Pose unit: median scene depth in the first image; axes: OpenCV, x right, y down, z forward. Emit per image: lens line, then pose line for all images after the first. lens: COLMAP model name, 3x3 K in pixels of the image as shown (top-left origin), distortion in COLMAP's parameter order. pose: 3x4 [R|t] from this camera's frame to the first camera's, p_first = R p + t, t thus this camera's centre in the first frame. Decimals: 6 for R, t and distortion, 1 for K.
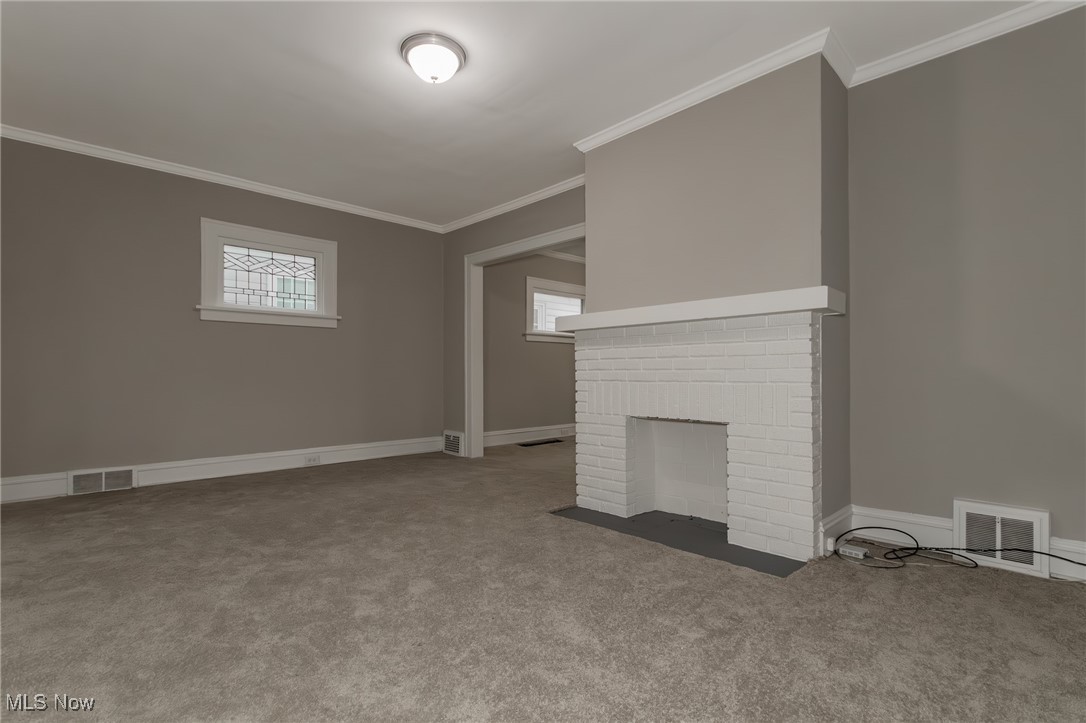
lens RADIAL K [[511.4, 0, 529.8], [0, 511.4, 367.4], [0, 0, 1]] dist [0.012567, -0.004640]
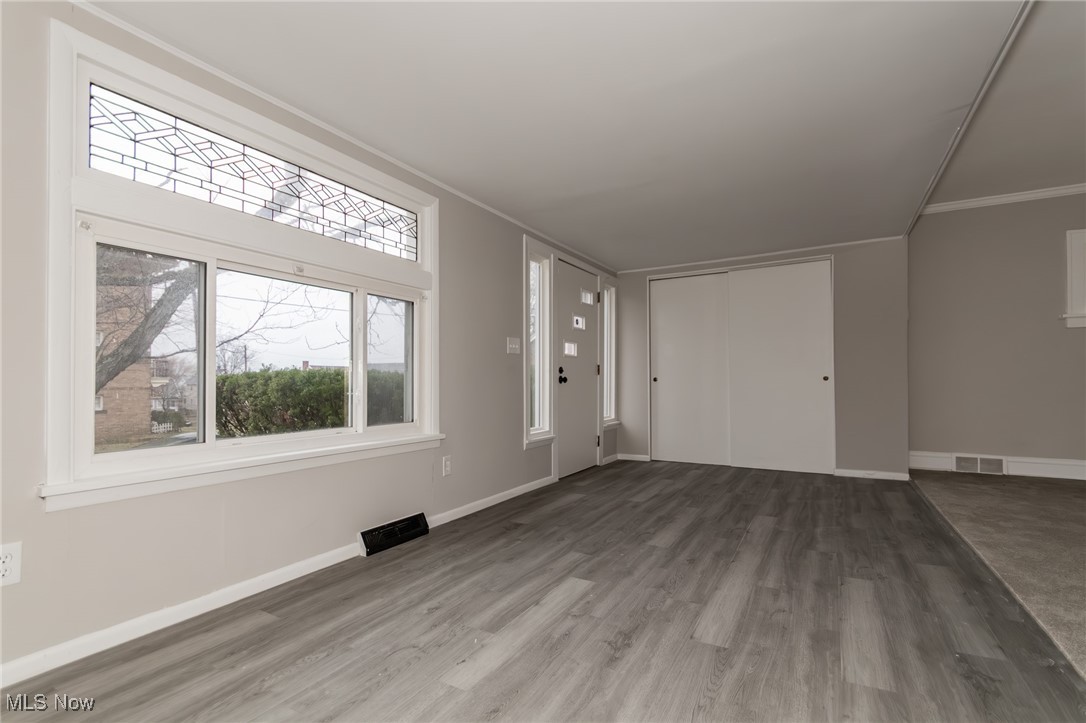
lens RADIAL K [[511.4, 0, 555.8], [0, 511.4, 376.1], [0, 0, 1]] dist [0.012567, -0.004640]
pose [[0.314306, -0.004026, -0.949313, 0.034544], [0.011143, 0.999938, -0.000551, -0.005193], [0.949256, -0.010405, 0.314331, -0.351362]]
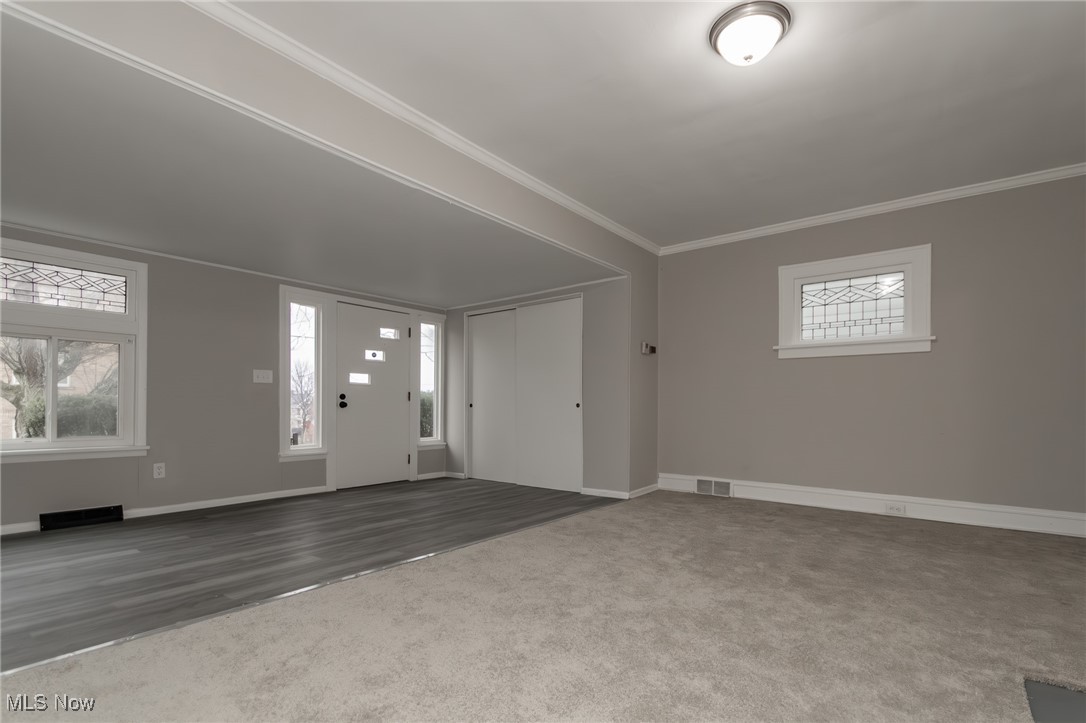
lens RADIAL K [[511.4, 0, 564.6], [0, 511.4, 401.3], [0, 0, 1]] dist [0.012567, -0.004640]
pose [[0.179617, -0.003815, -0.983729, 0.394242], [0.004628, 0.999985, -0.003033, 0.000482], [0.983726, -0.004008, 0.179632, 0.371353]]
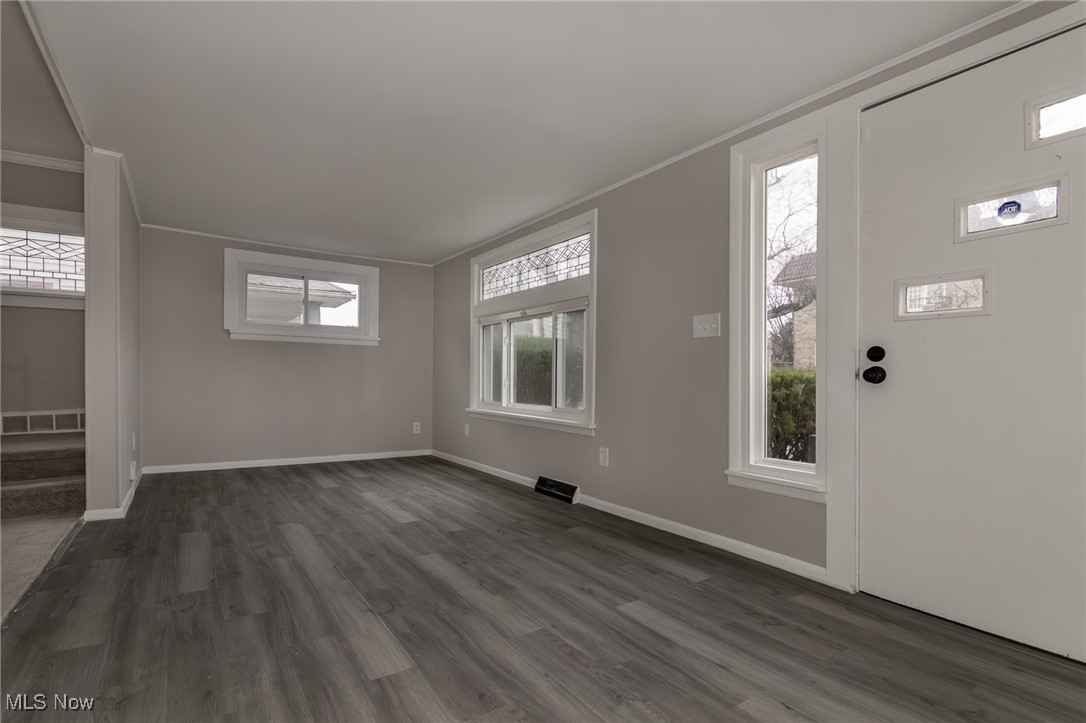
lens RADIAL K [[511.4, 0, 530.8], [0, 511.4, 378.0], [0, 0, 1]] dist [0.012567, -0.004640]
pose [[-0.986232, -0.007230, 0.165210, -0.823613], [-0.009590, 0.999863, -0.013493, 0.017281], [-0.165089, -0.014892, -0.986166, 0.606406]]
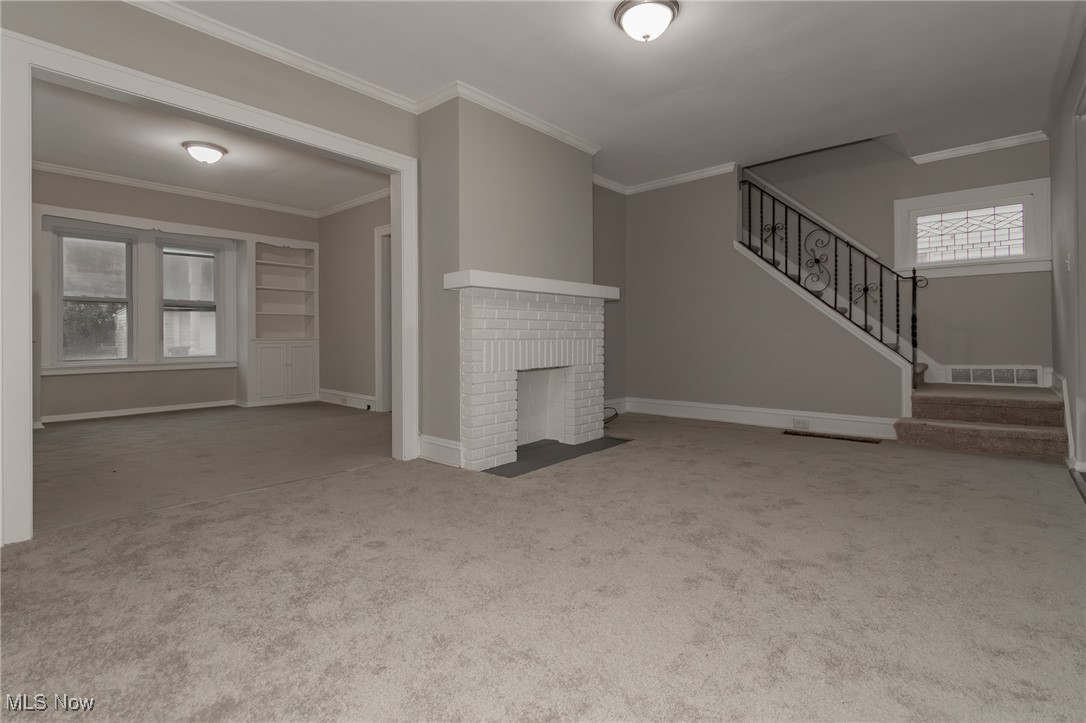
lens RADIAL K [[511.4, 0, 544.8], [0, 511.4, 334.0], [0, 0, 1]] dist [0.012567, -0.004640]
pose [[-0.112386, 0.006225, 0.993645, -0.770555], [-0.004716, 0.999966, -0.006798, 0.018185], [-0.993653, -0.005450, -0.112352, 0.868141]]
